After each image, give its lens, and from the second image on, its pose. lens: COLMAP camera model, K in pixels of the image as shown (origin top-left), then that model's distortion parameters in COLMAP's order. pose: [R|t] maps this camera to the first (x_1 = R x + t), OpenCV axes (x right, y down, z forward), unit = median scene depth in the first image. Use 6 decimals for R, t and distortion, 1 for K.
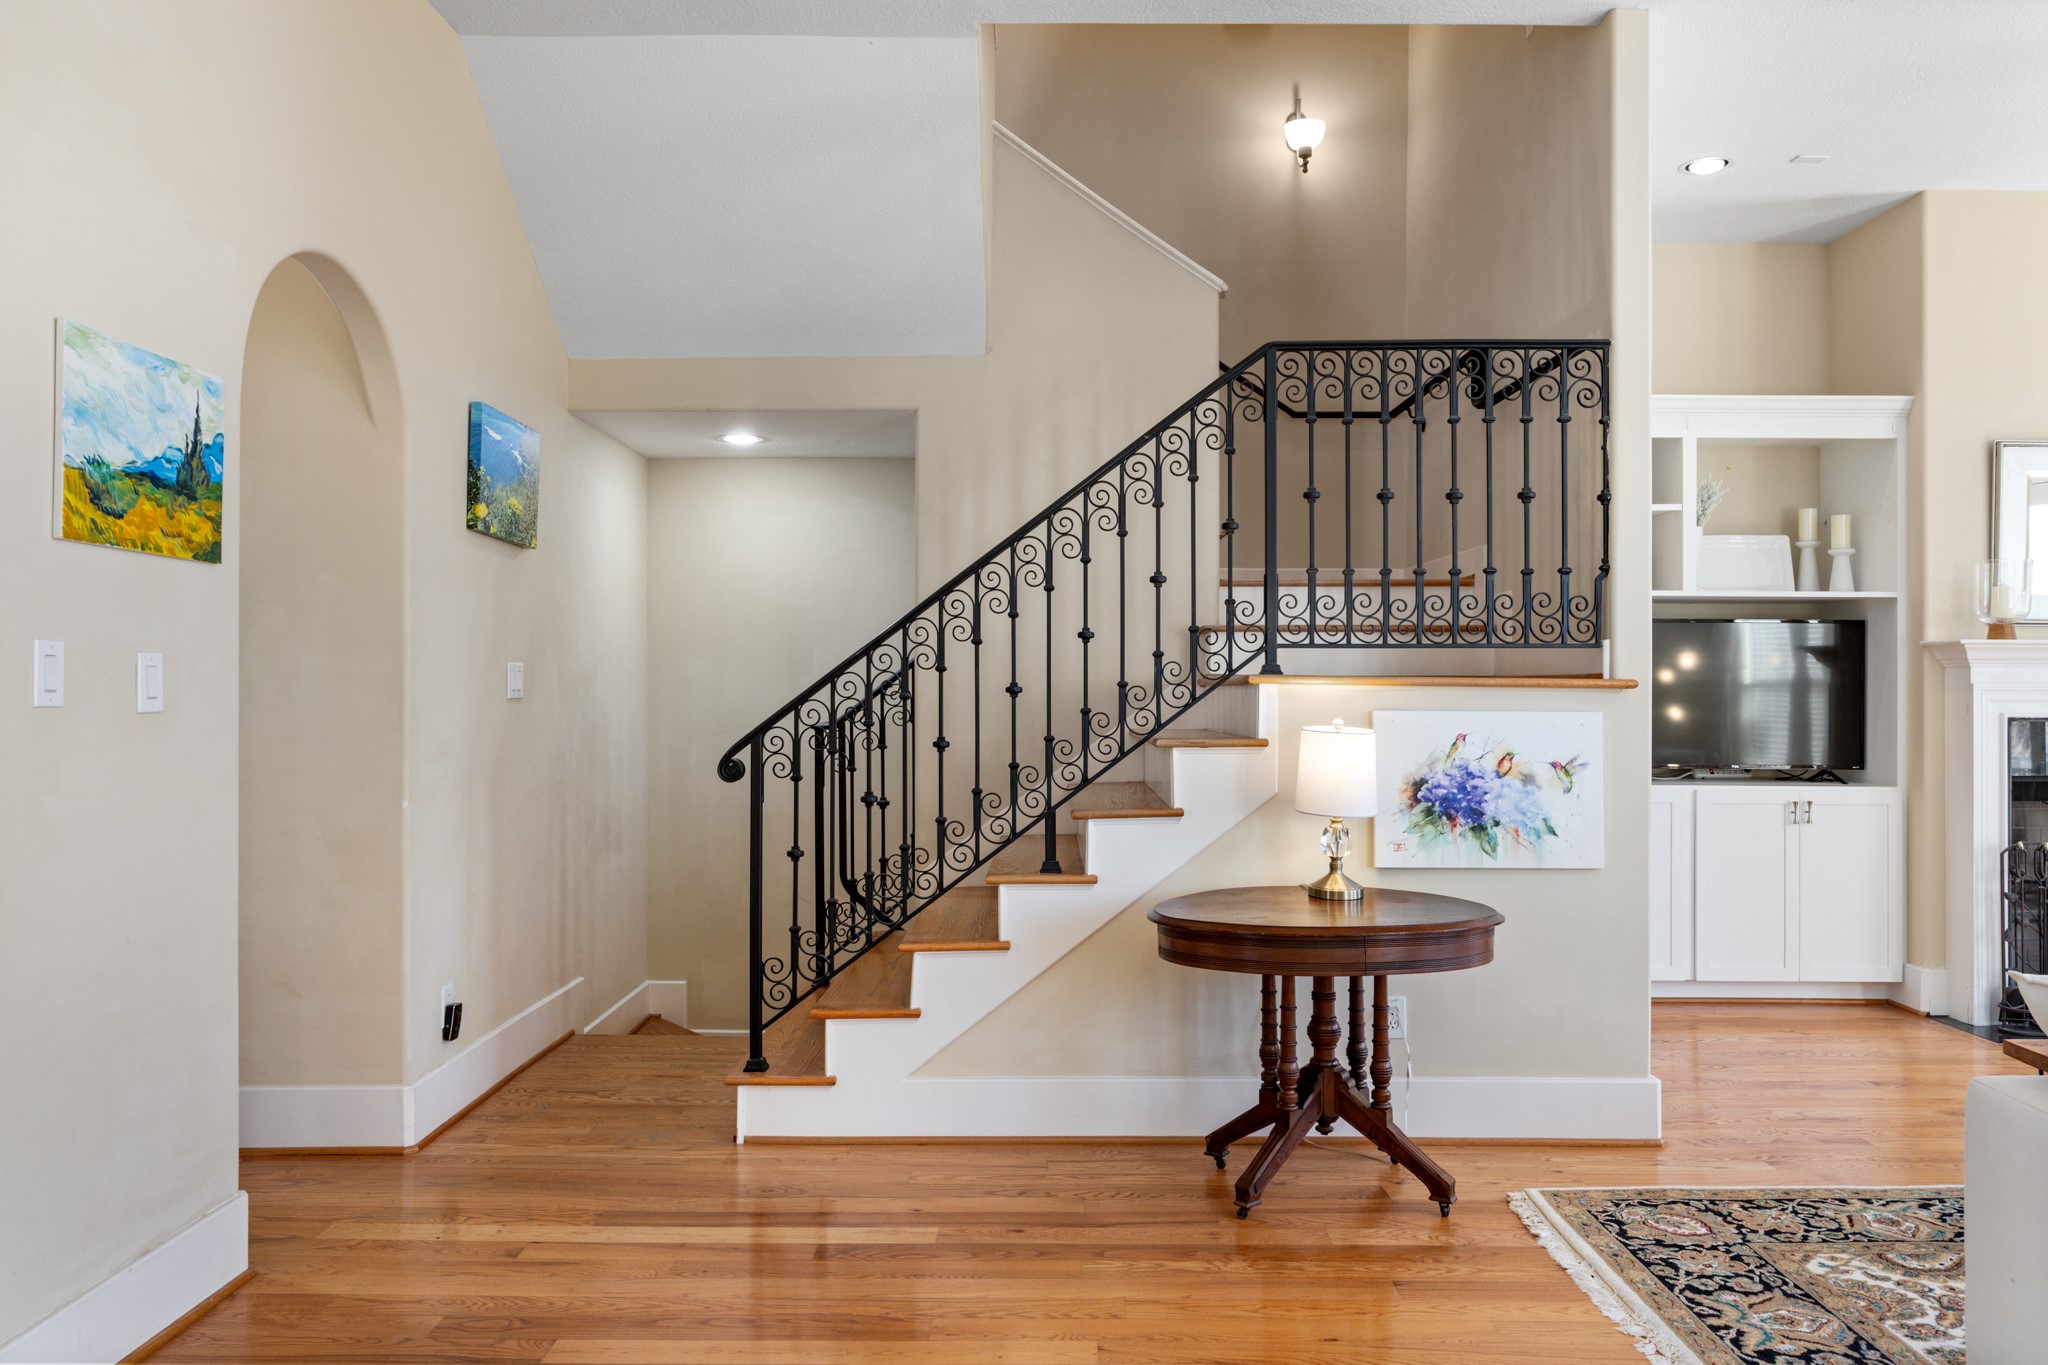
lens RADIAL K [[1419.7, 0, 1029.7], [0, 1419.7, 679.8], [0, 0, 1]] dist [0.000778, 0.003209]
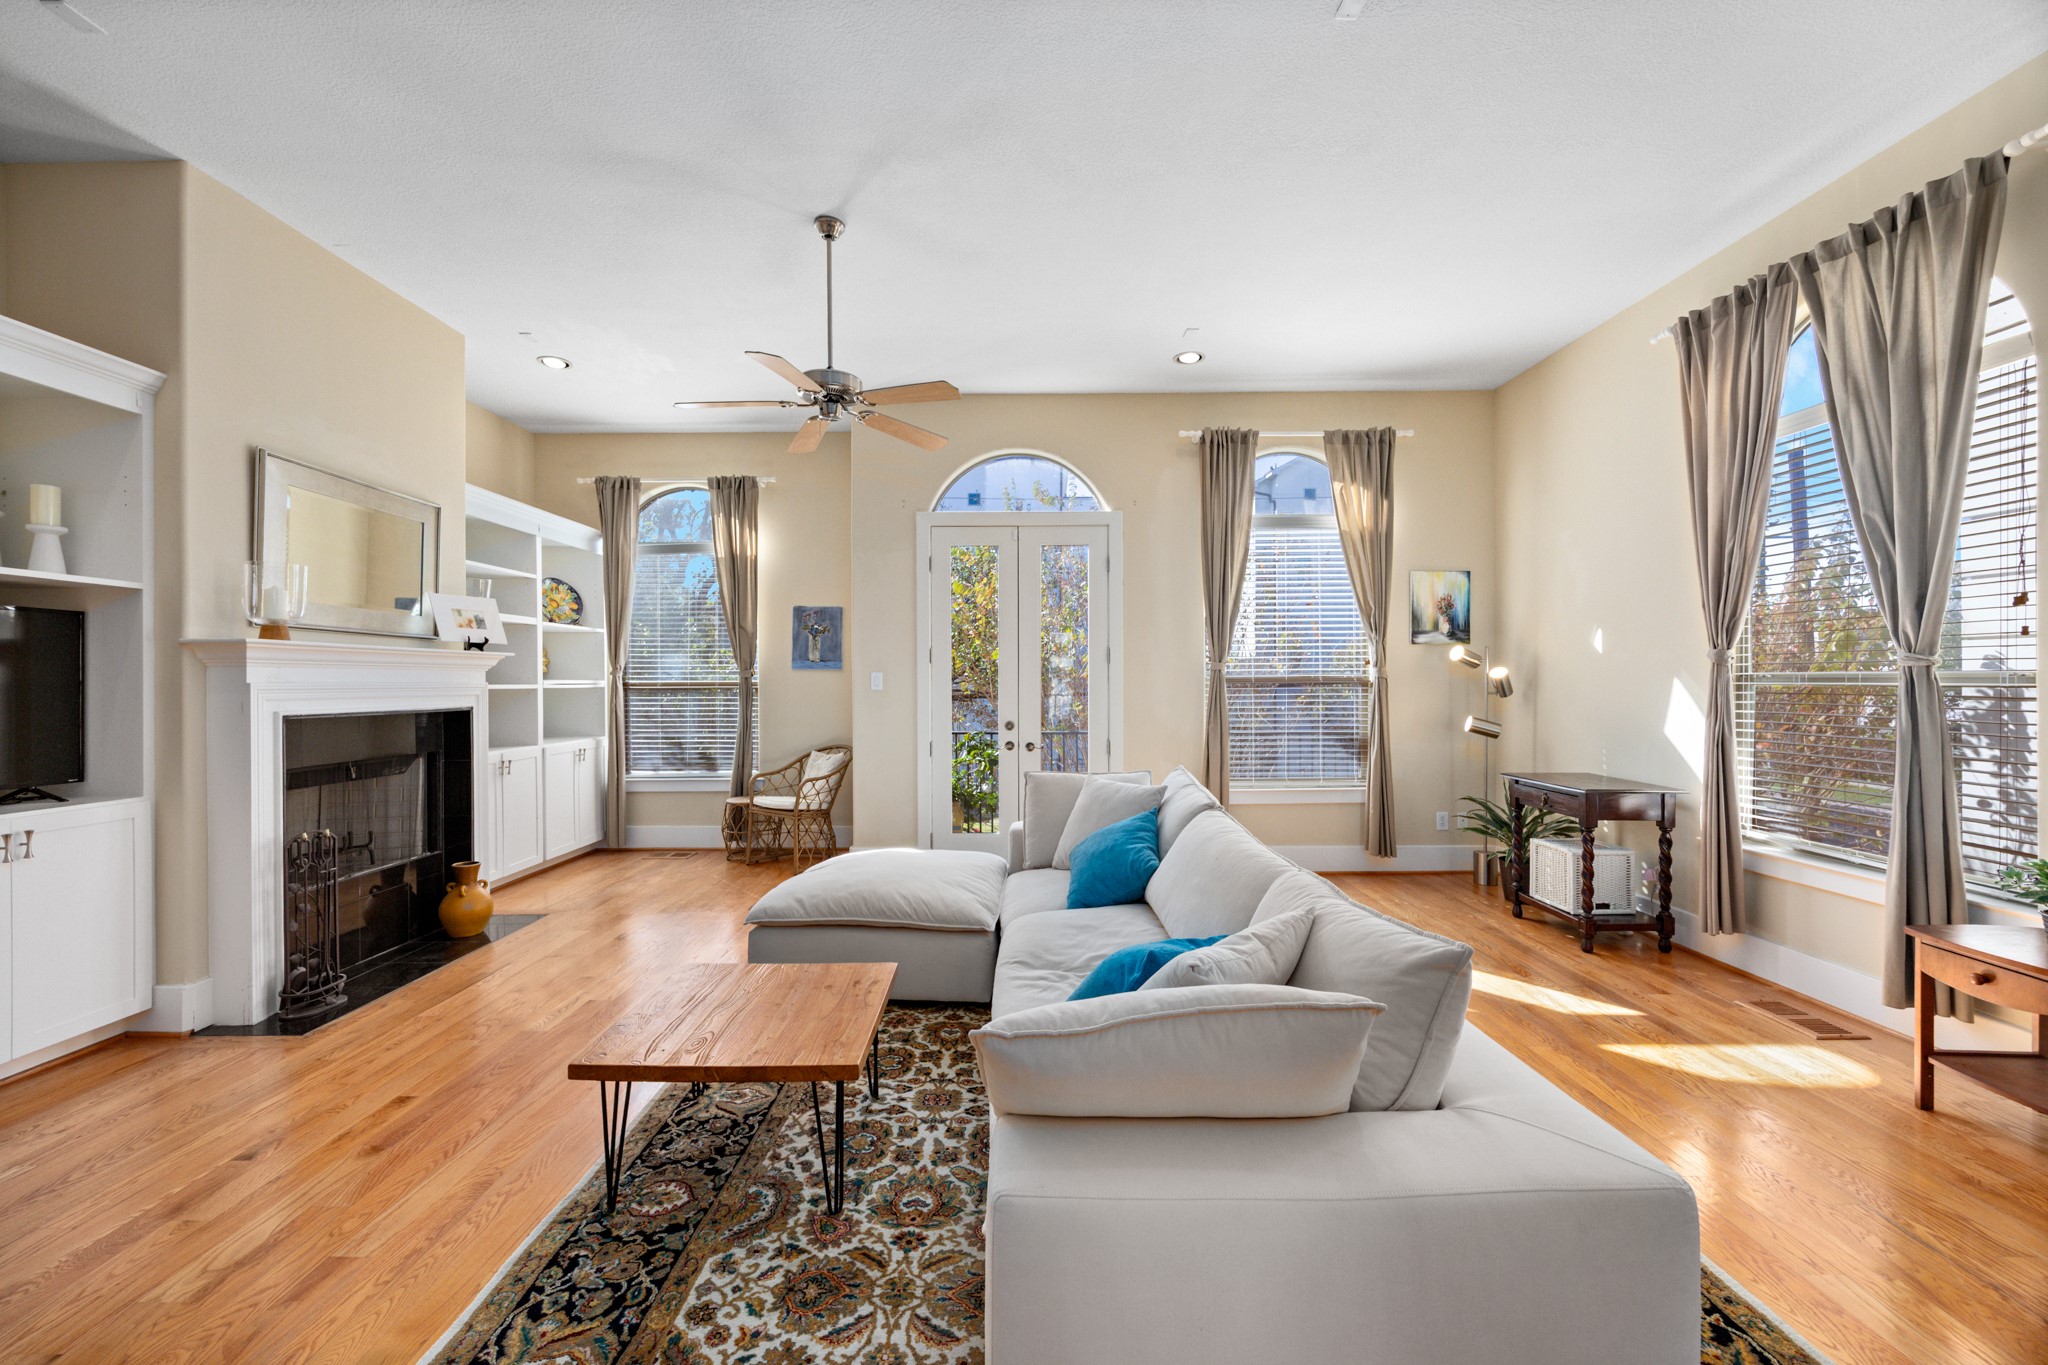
lens RADIAL K [[793.7, 0, 1014.5], [0, 793.7, 683.7], [0, 0, 1]] dist [-0.002370, -0.000170]
pose [[0.004350, -0.001315, 0.999990, 0.110997], [0.001351, 0.999998, 0.001309, 0.003224], [-0.999990, 0.001346, 0.004352, 0.464159]]
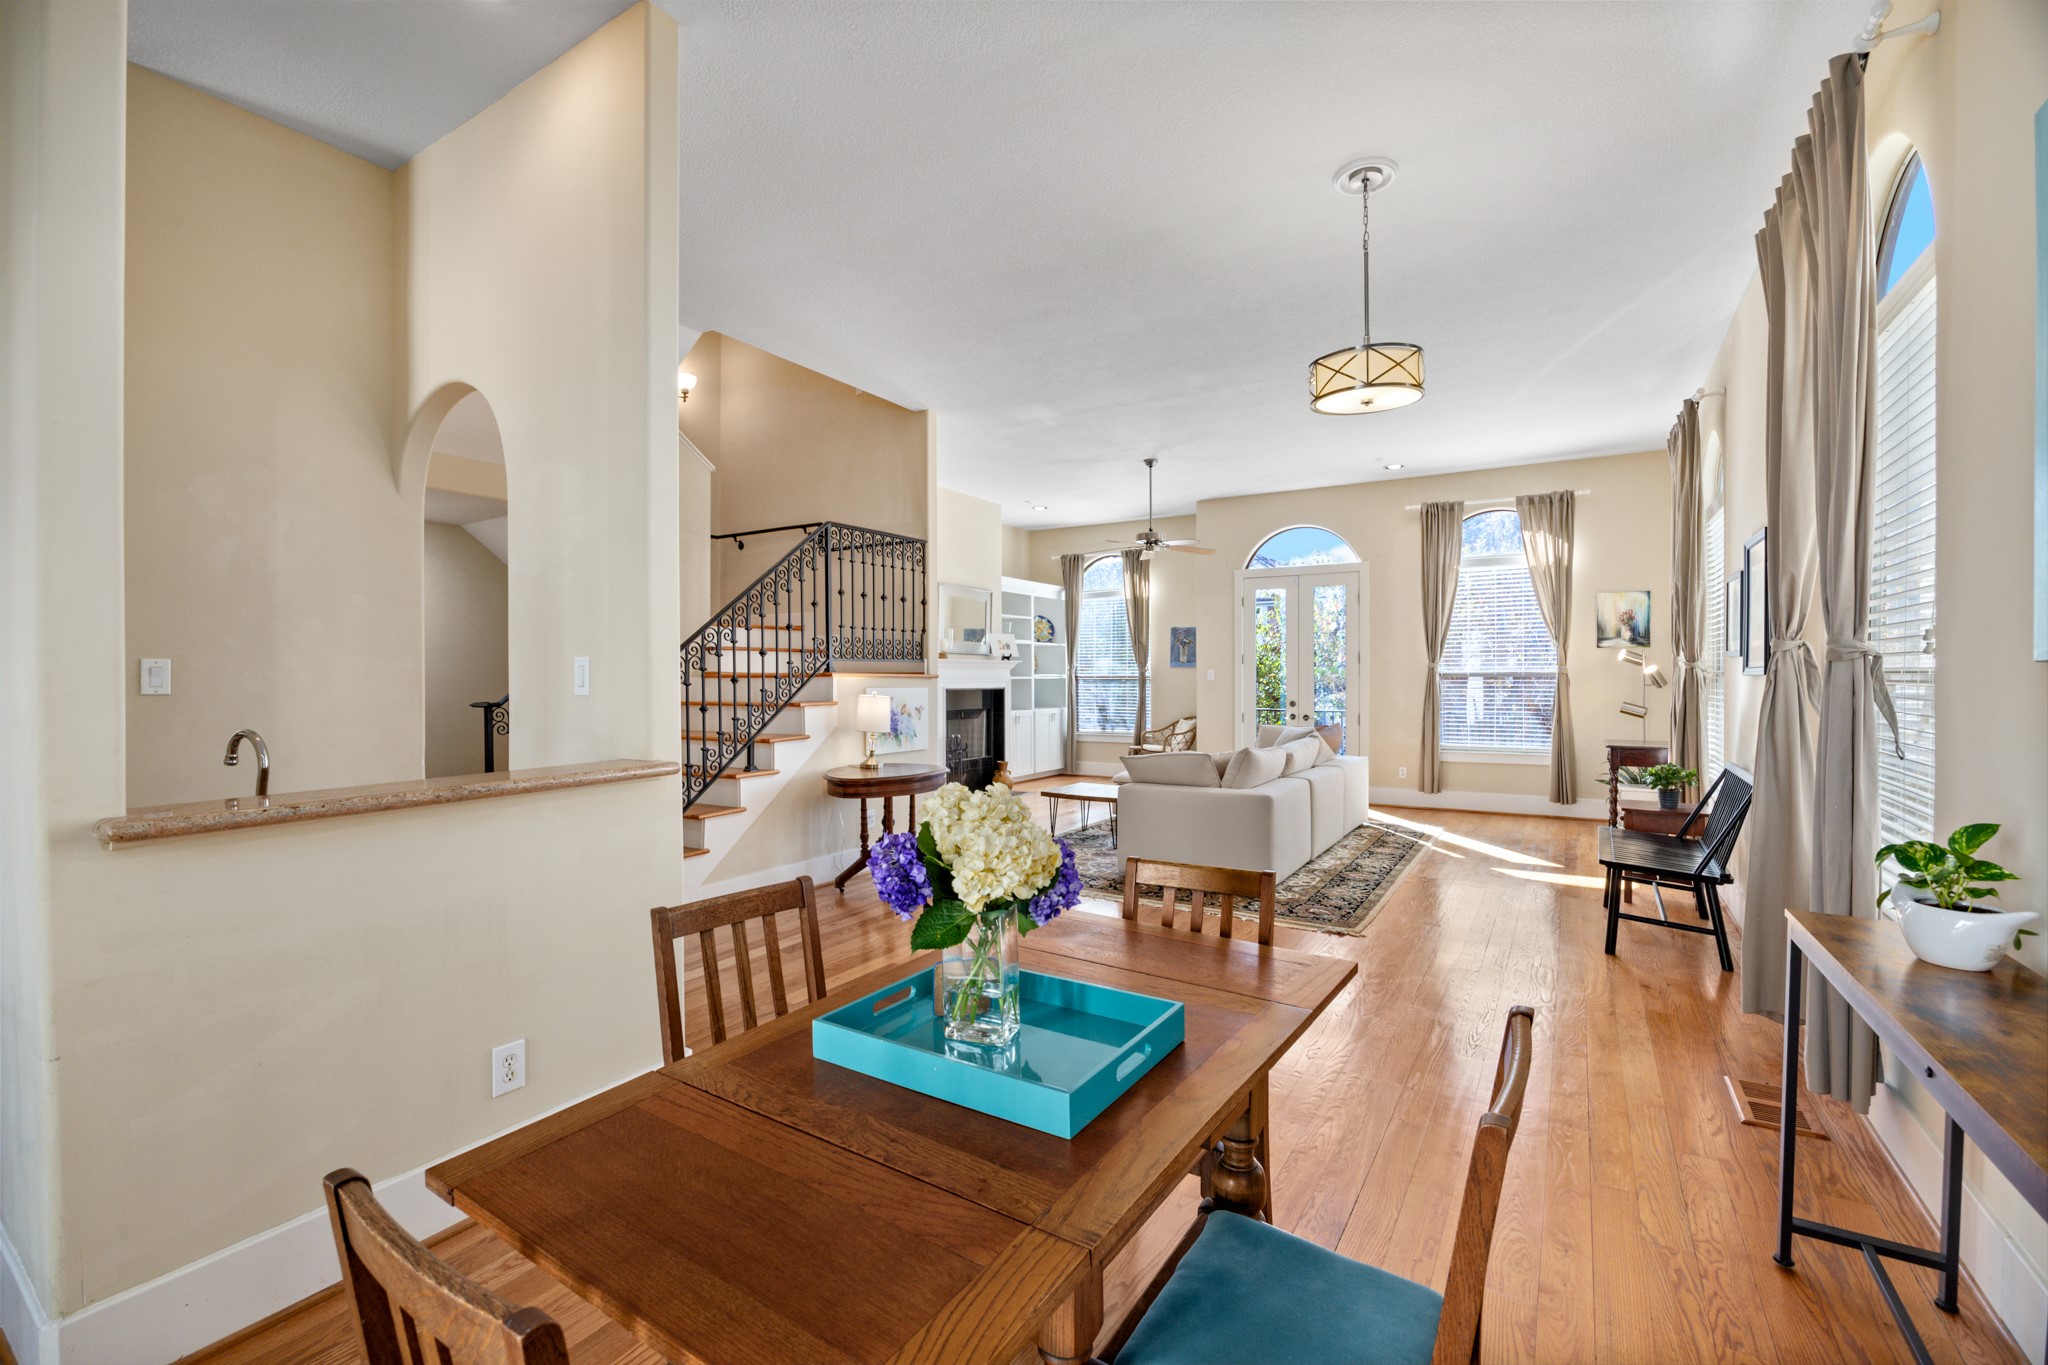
lens RADIAL K [[886.1, 0, 1013.1], [0, 886.1, 677.9], [0, 0, 1]] dist [-0.000034, -0.000005]
pose [[0.534257, -0.003272, 0.845315, -0.635693], [0.000238, 0.999993, 0.003721, 0.000184], [-0.845322, -0.001787, 0.534255, 0.018376]]
